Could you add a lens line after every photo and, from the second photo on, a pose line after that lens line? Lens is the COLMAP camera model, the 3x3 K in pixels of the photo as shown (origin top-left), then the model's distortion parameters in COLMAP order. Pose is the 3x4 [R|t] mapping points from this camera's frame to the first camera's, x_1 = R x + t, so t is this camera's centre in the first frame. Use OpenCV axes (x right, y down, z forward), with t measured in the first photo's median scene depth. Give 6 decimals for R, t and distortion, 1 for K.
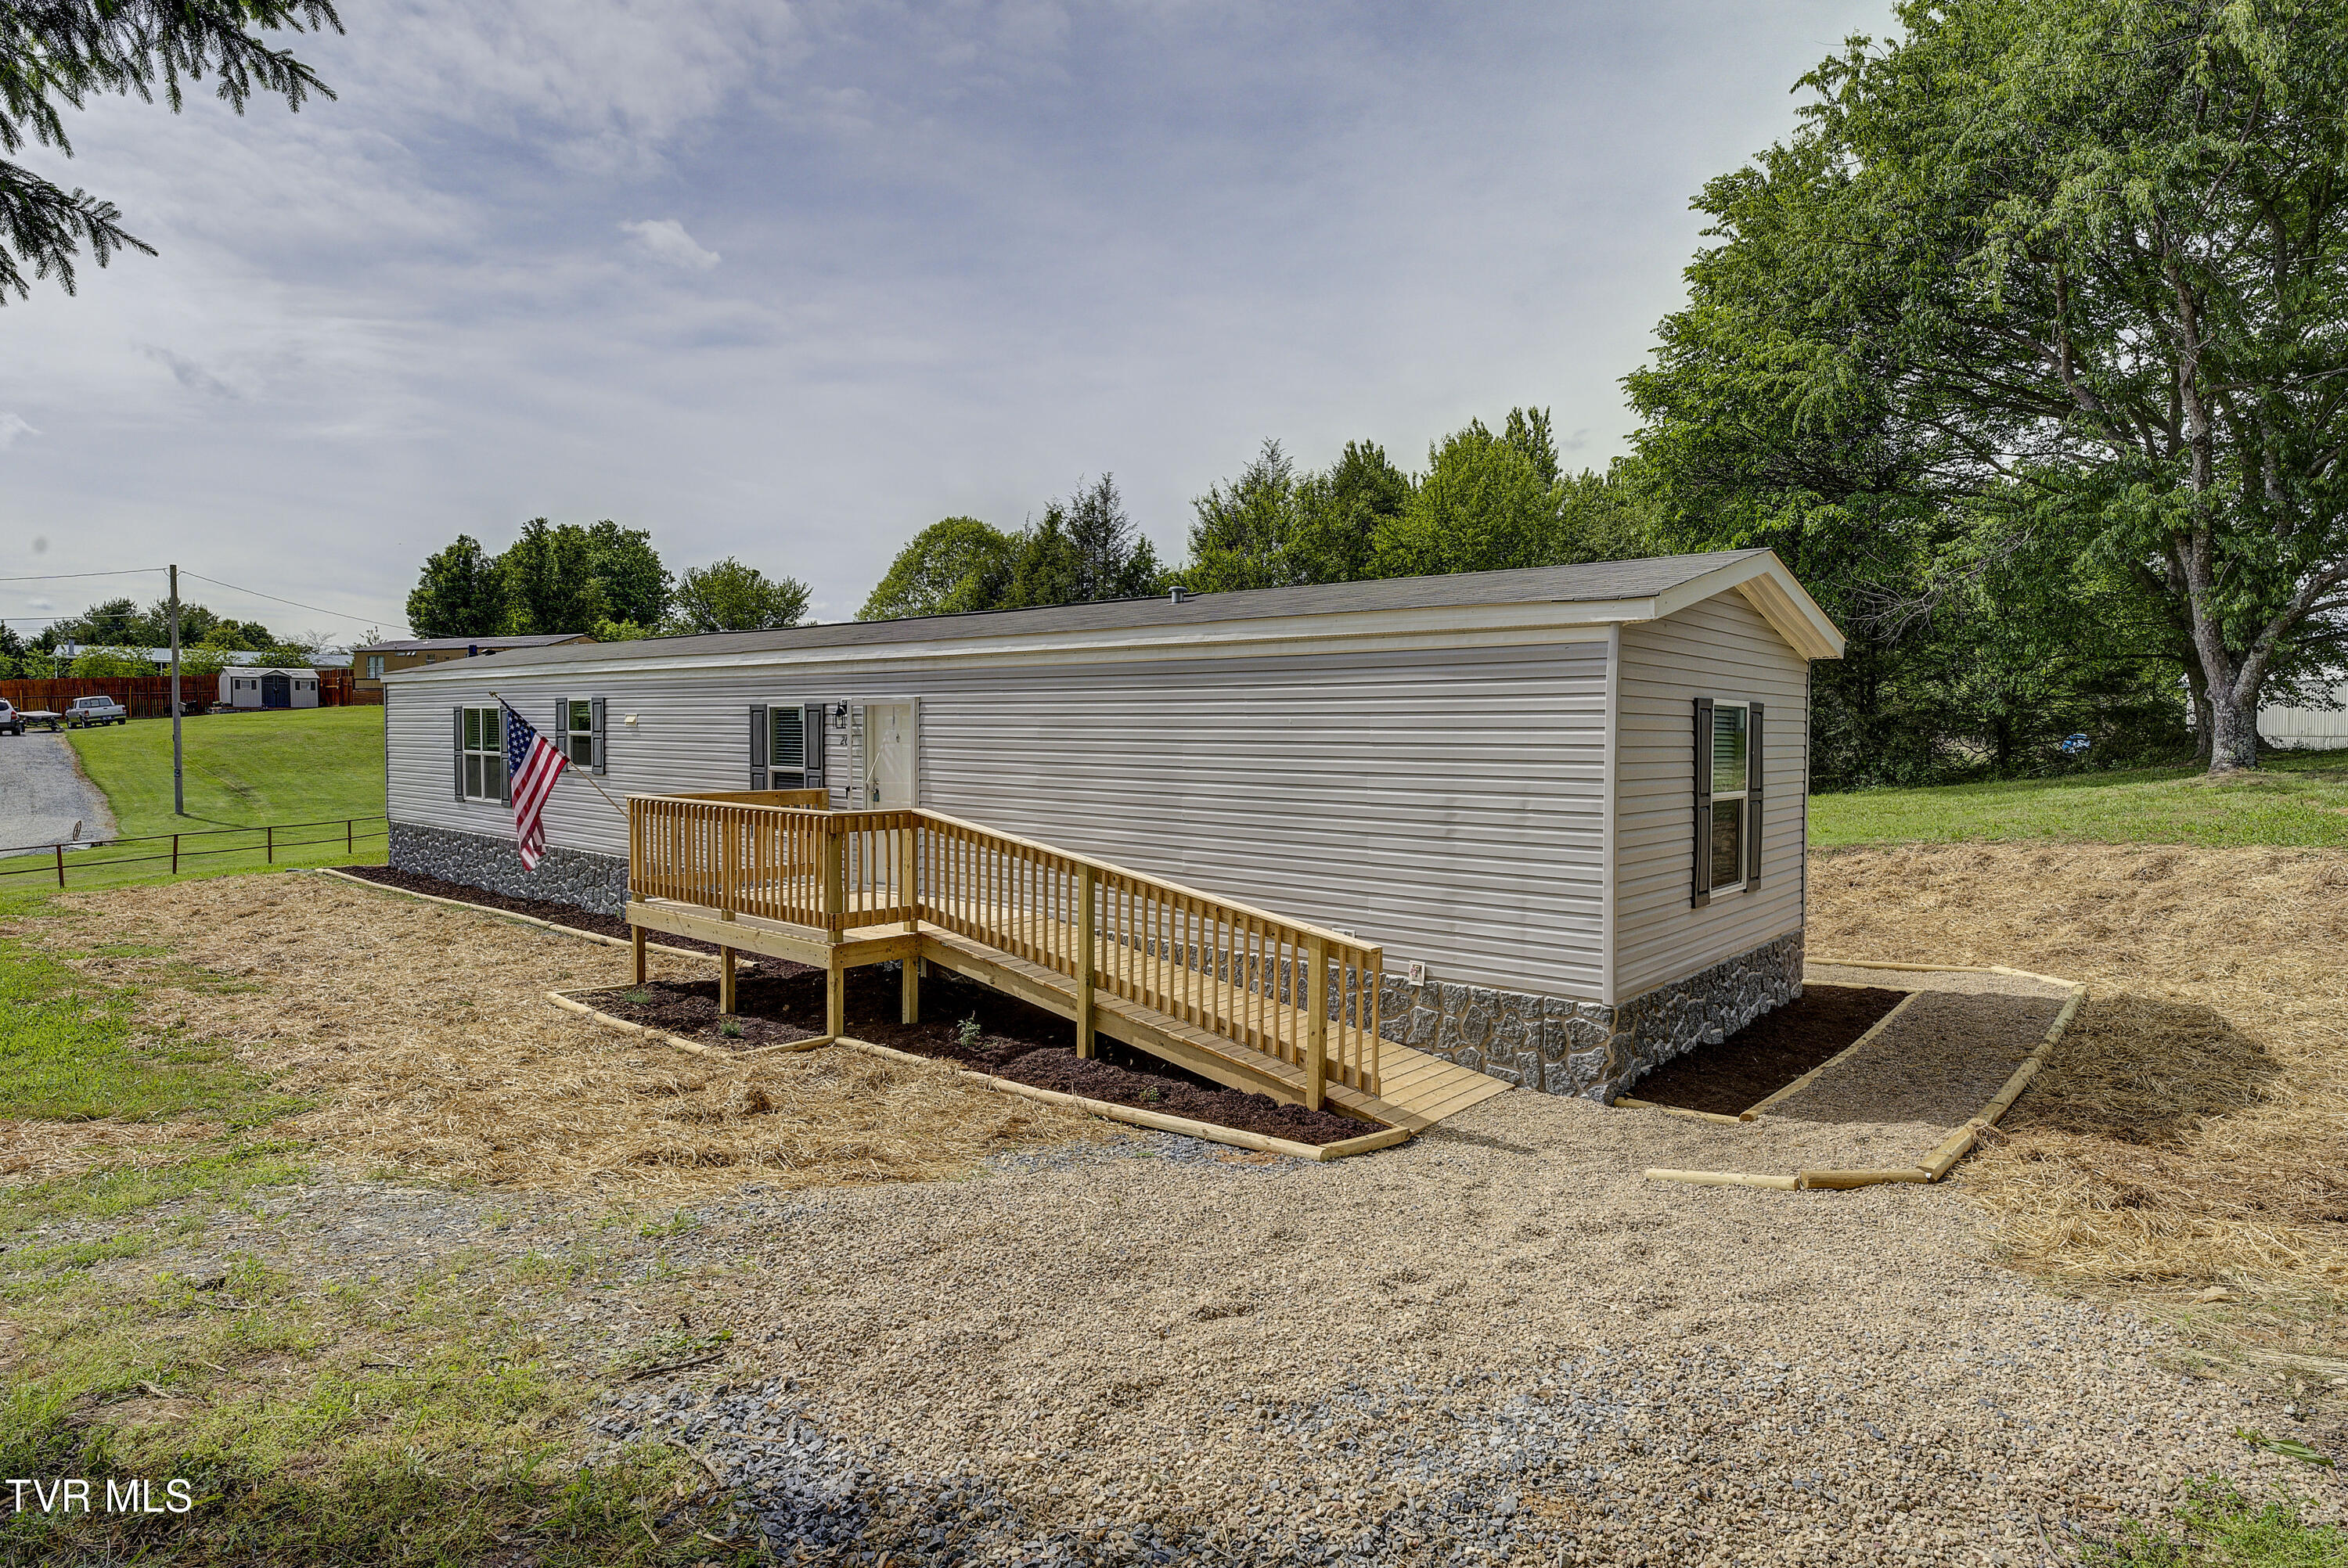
lens RADIAL K [[1209.9, 0, 1161.2], [0, 1209.9, 781.7], [0, 0, 1]] dist [-0.007312, -0.002011]
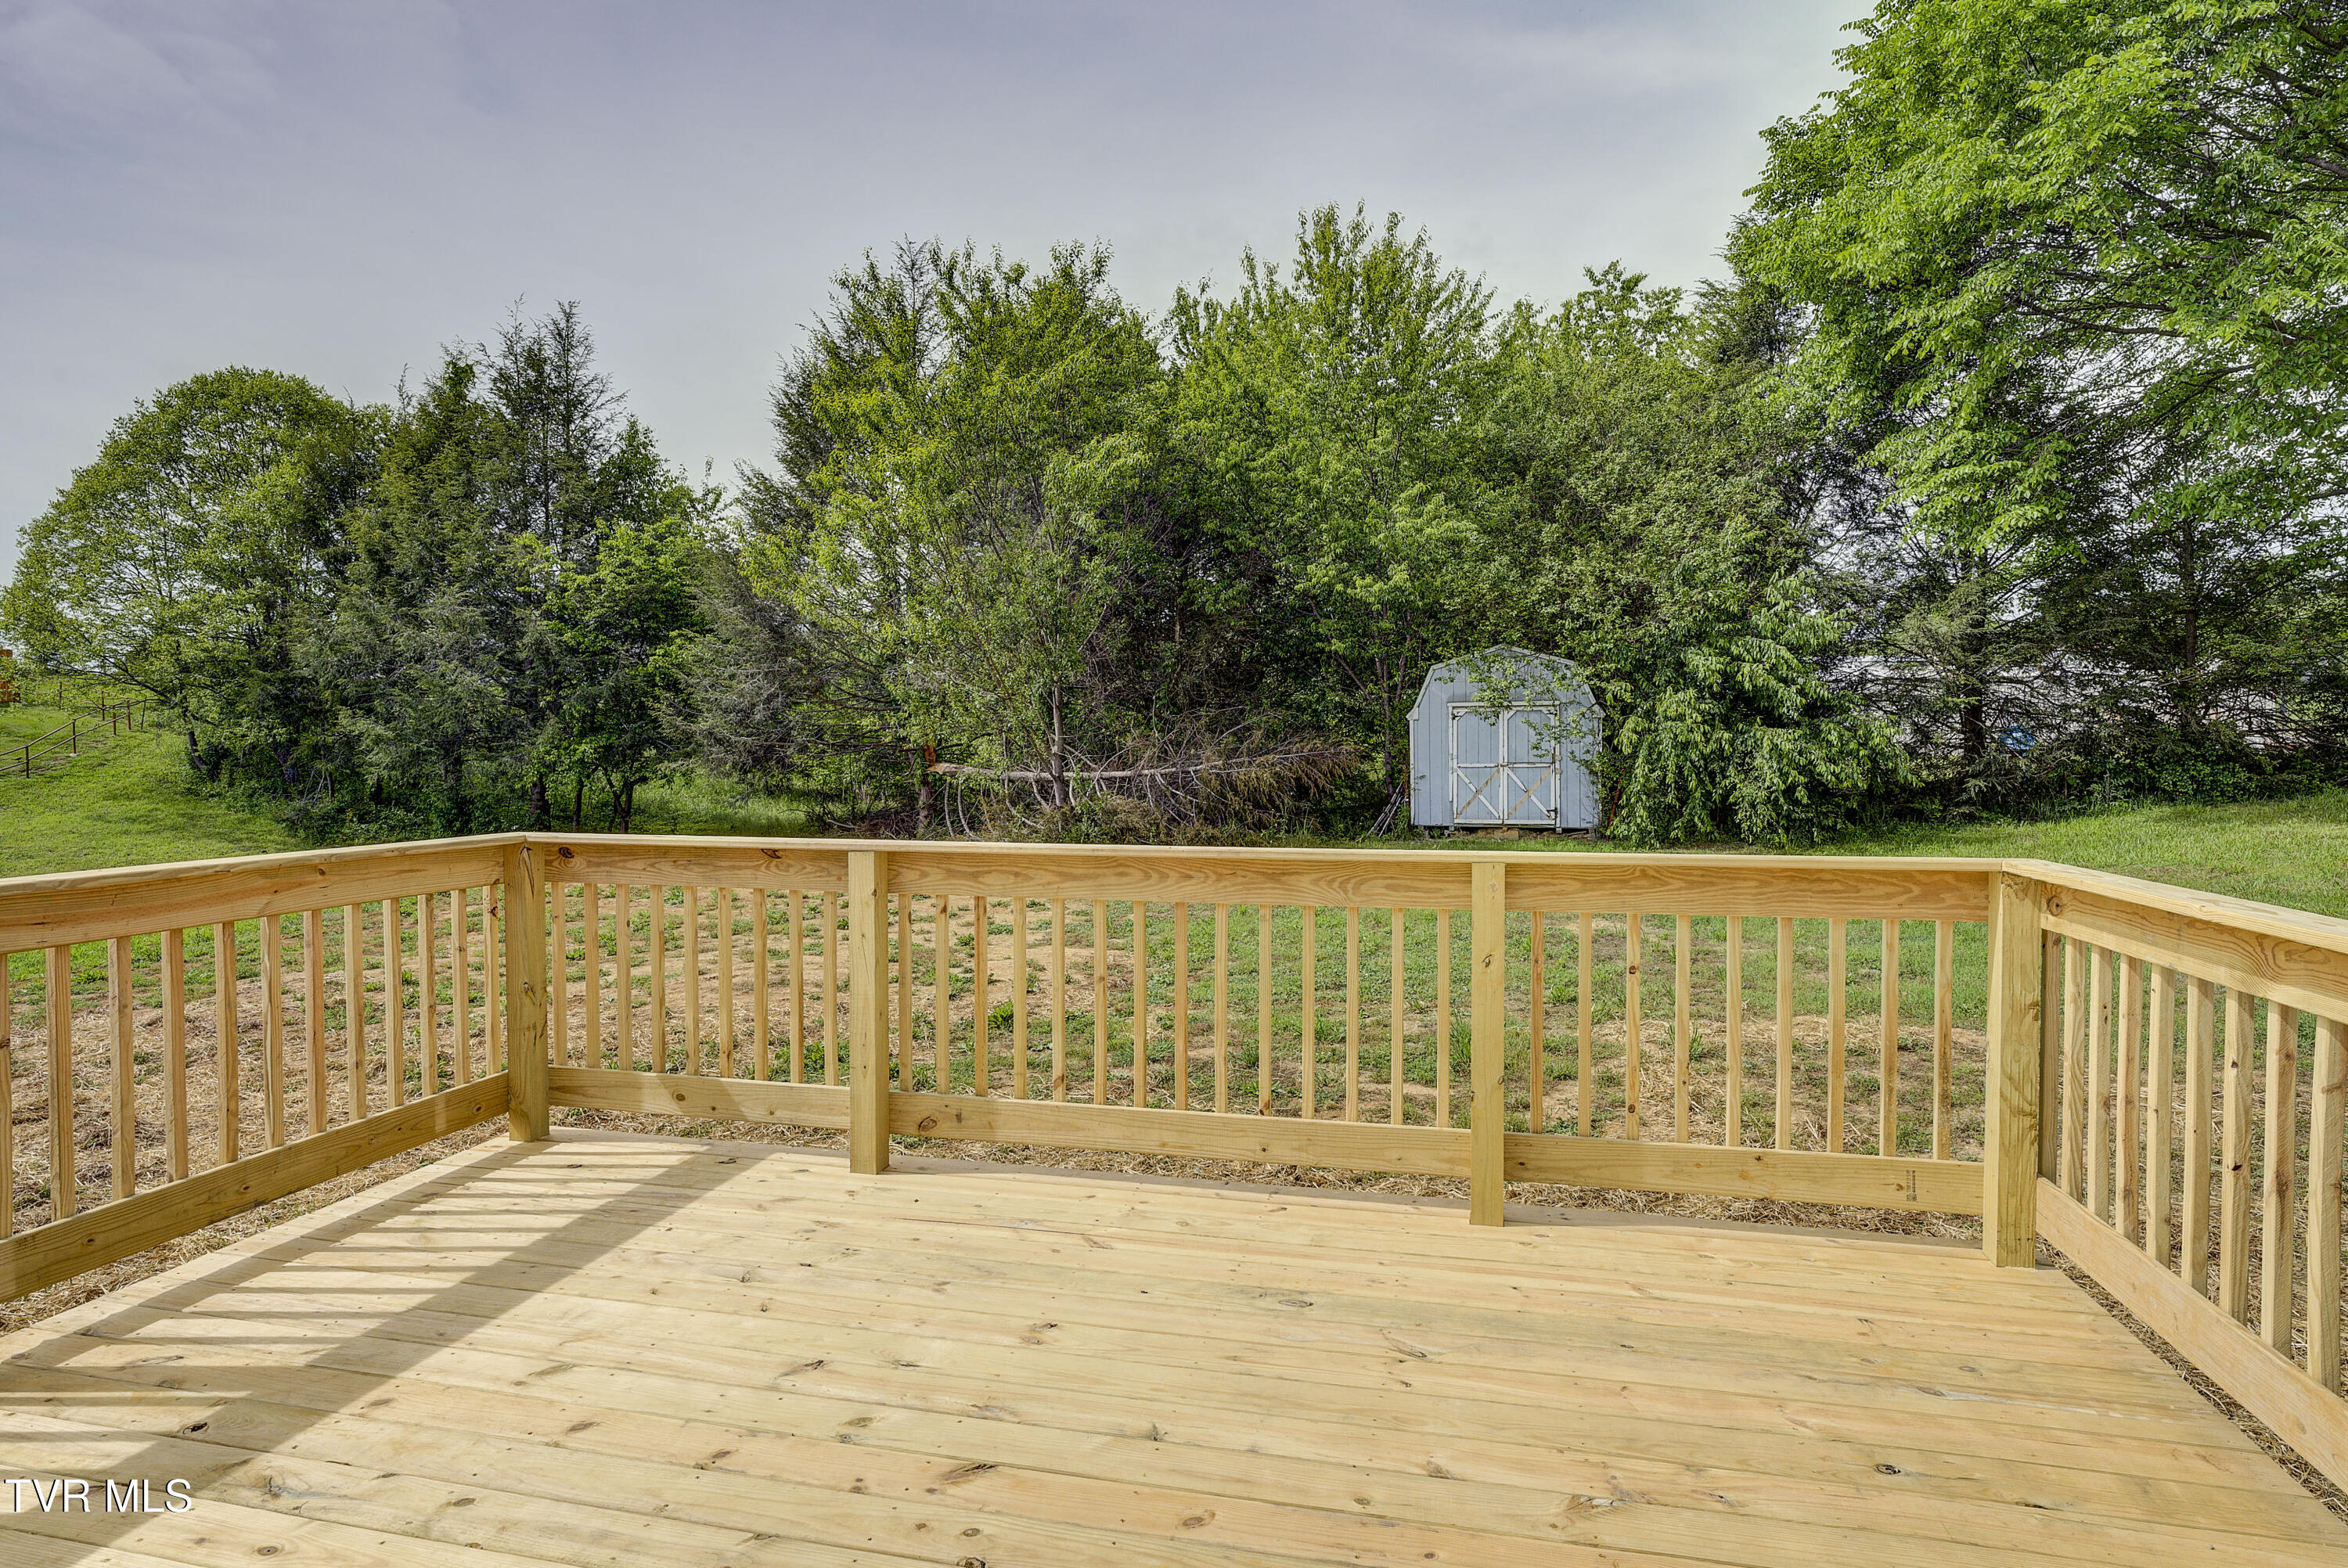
lens RADIAL K [[1209.9, 0, 1184.3], [0, 1209.9, 786.4], [0, 0, 1]] dist [-0.007312, -0.002011]
pose [[0.880837, -0.027849, 0.472600, -0.064909], [0.031086, 0.999516, 0.000962, -0.011029], [-0.472398, 0.013844, 0.881277, 0.348642]]
